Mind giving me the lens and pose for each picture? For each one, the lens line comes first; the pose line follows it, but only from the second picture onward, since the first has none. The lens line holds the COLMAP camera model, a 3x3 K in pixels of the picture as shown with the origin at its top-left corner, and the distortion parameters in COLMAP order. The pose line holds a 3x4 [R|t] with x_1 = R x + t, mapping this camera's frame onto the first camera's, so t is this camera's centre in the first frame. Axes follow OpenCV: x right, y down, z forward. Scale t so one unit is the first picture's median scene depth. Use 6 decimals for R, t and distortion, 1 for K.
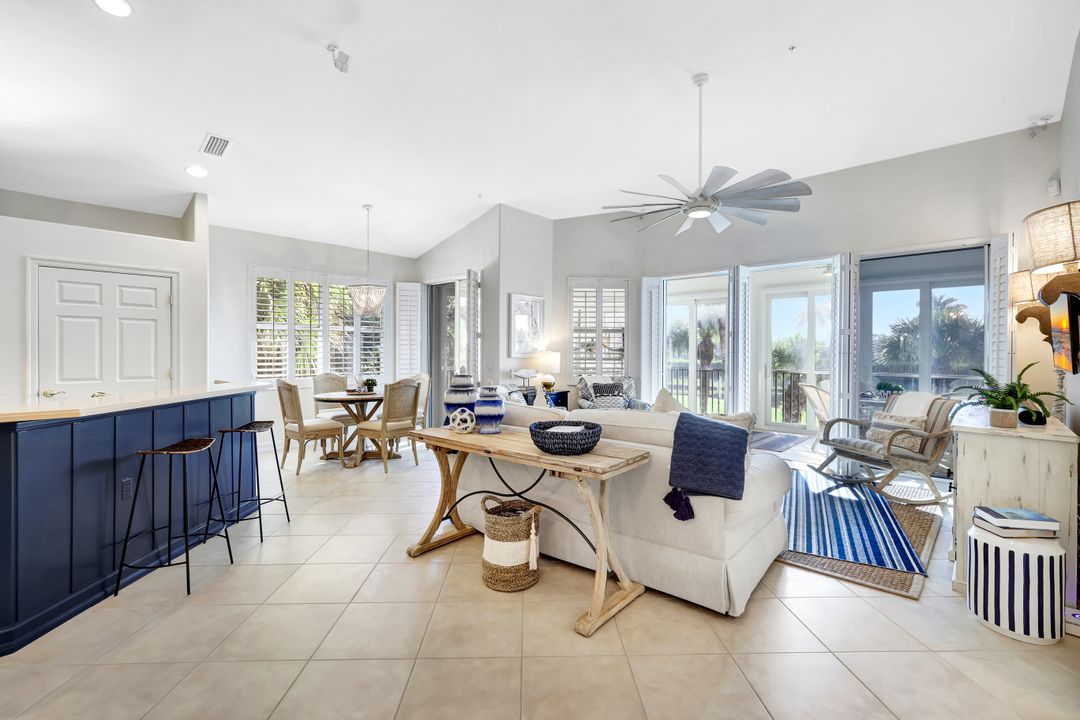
lens RADIAL K [[472.0, 0, 540.3], [0, 472.0, 355.6], [0, 0, 1]] dist [0.004051, -0.000666]
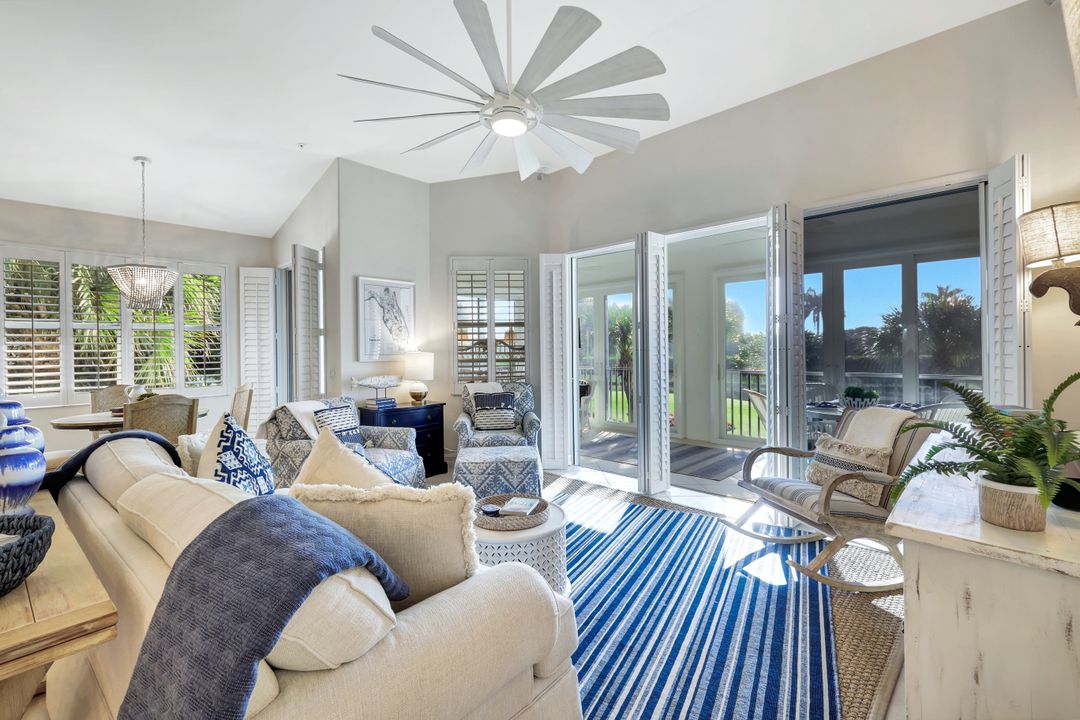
lens RADIAL K [[472.0, 0, 545.2], [0, 472.0, 350.7], [0, 0, 1]] dist [0.004051, -0.000666]
pose [[0.999877, -0.014775, -0.005195, 0.251843], [0.014738, 0.999867, -0.007016, -0.002827], [0.005298, 0.006938, 0.999962, 0.255373]]
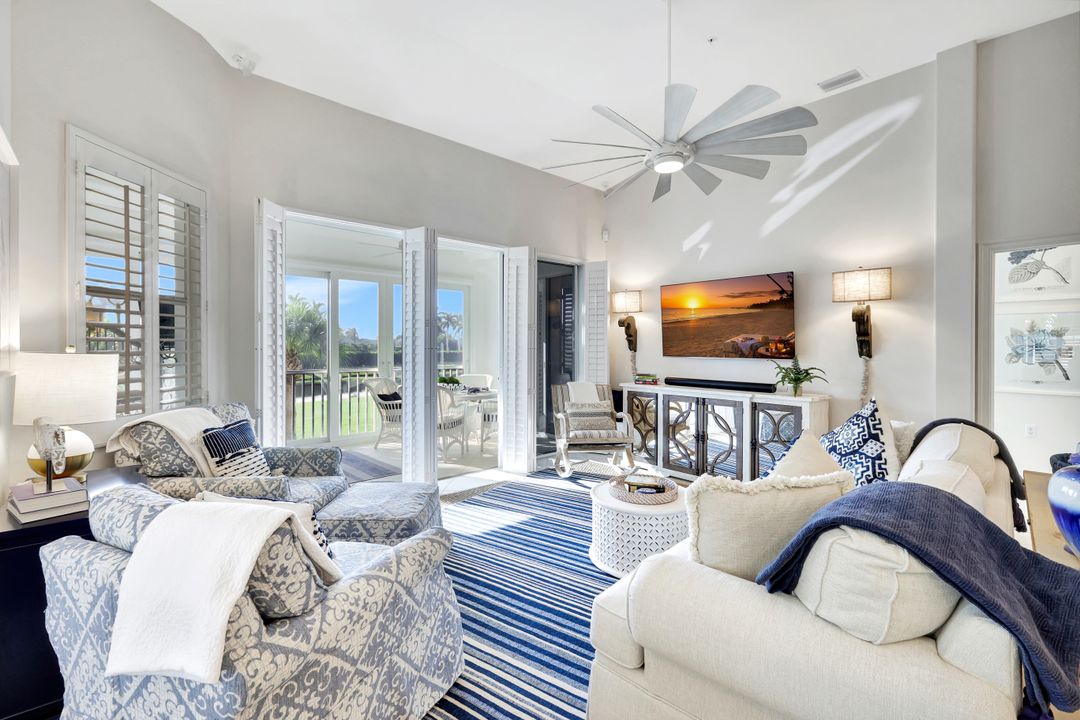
lens RADIAL K [[472.0, 0, 536.8], [0, 472.0, 344.1], [0, 0, 1]] dist [0.004051, -0.000666]
pose [[0.081793, -0.001652, 0.996648, -0.281157], [0.007086, 0.999974, 0.001076, -0.013246], [-0.996624, 0.006974, 0.081803, 0.751106]]
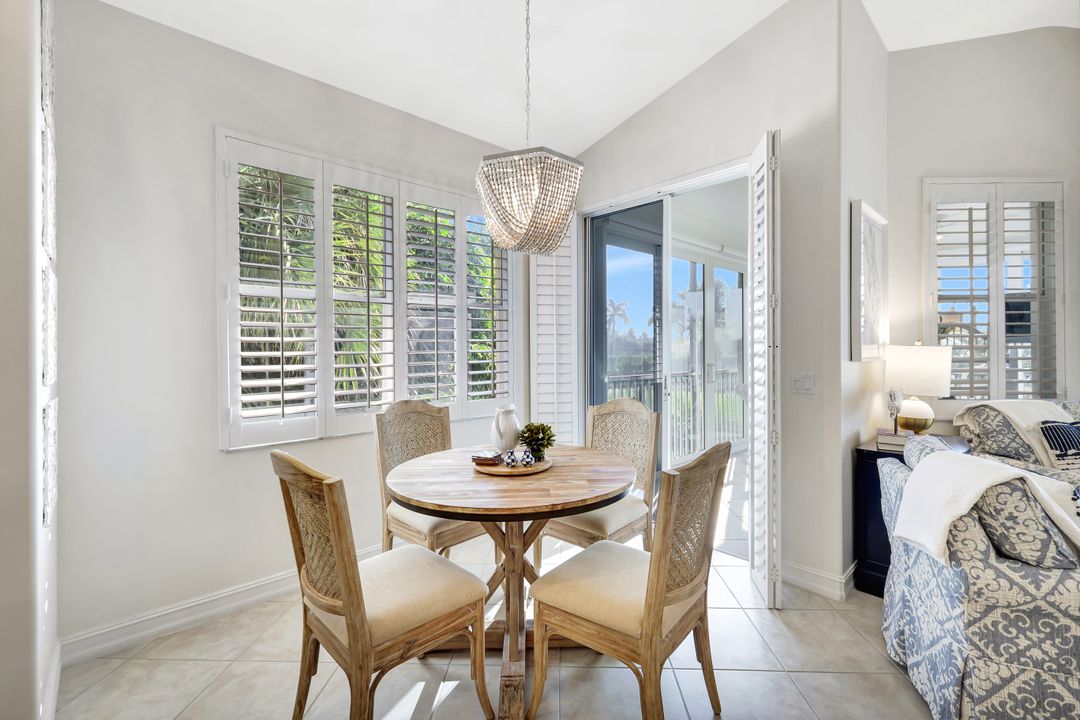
lens RADIAL K [[472.0, 0, 538.9], [0, 472.0, 352.2], [0, 0, 1]] dist [0.004051, -0.000666]
pose [[0.997647, -0.009115, -0.067958, -0.318632], [0.009250, 0.999956, 0.001673, -0.006583], [0.067940, -0.002298, 0.997687, 0.612583]]
